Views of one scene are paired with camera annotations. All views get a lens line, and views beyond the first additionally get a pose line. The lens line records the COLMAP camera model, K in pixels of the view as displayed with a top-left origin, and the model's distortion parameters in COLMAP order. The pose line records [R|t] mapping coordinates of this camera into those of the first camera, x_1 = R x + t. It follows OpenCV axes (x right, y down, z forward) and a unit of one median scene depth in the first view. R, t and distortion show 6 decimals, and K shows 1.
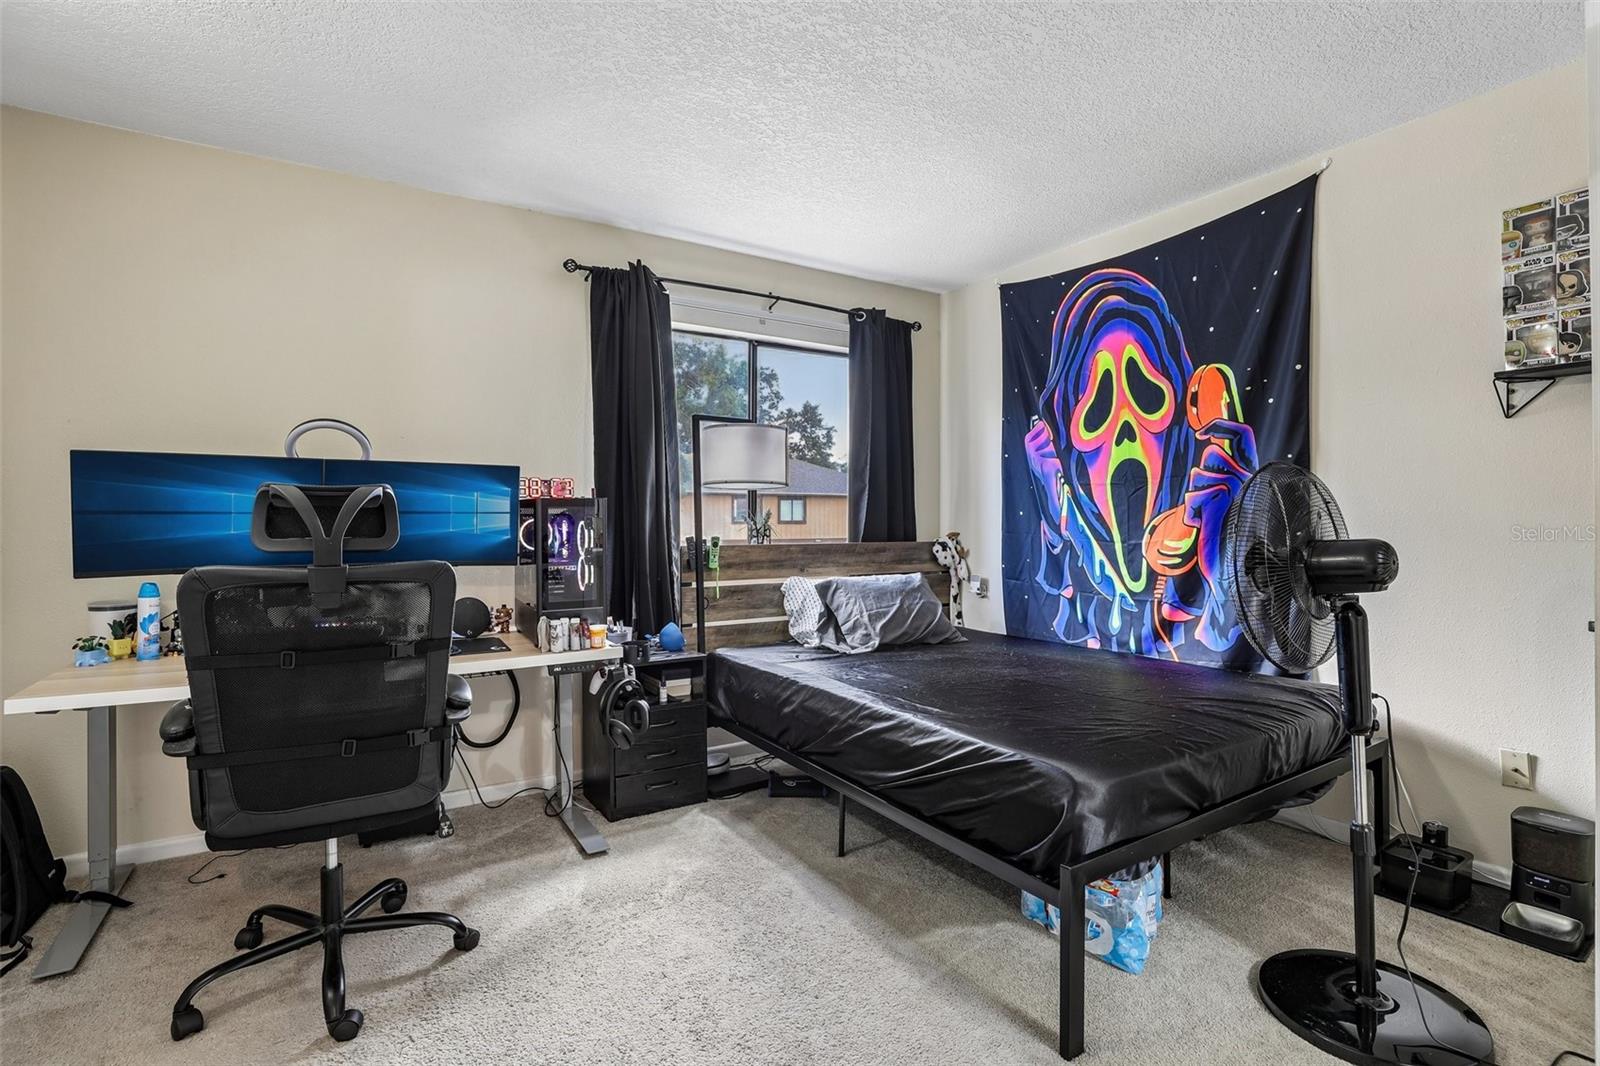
lens RADIAL K [[747.7, 0, 799.1], [0, 747.7, 525.5], [0, 0, 1]] dist [-0.051611, 0.019146]
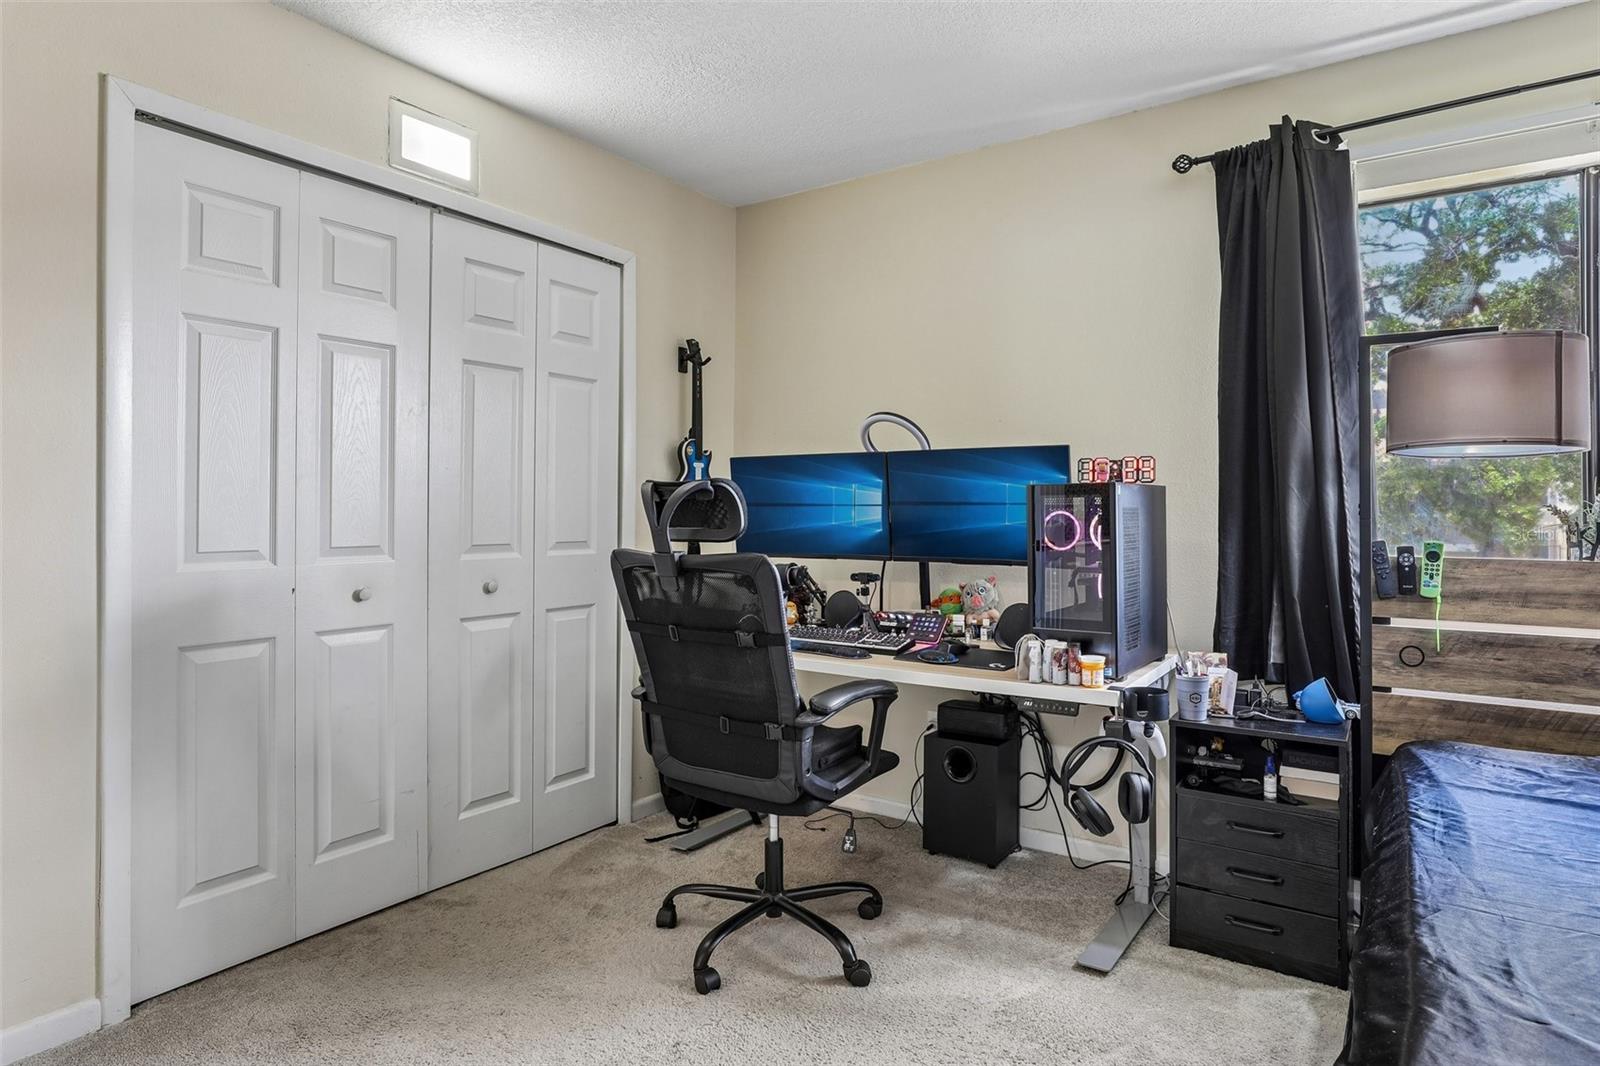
lens RADIAL K [[898.4, 0, 801.6], [0, 898.4, 497.6], [0, 0, 1]] dist [-0.001884, 0.000069]
pose [[0.406073, -0.009388, -0.913792, 0.396309], [-0.007072, 0.999885, -0.013416, -0.008363], [0.913813, 0.011910, 0.405960, 0.344318]]
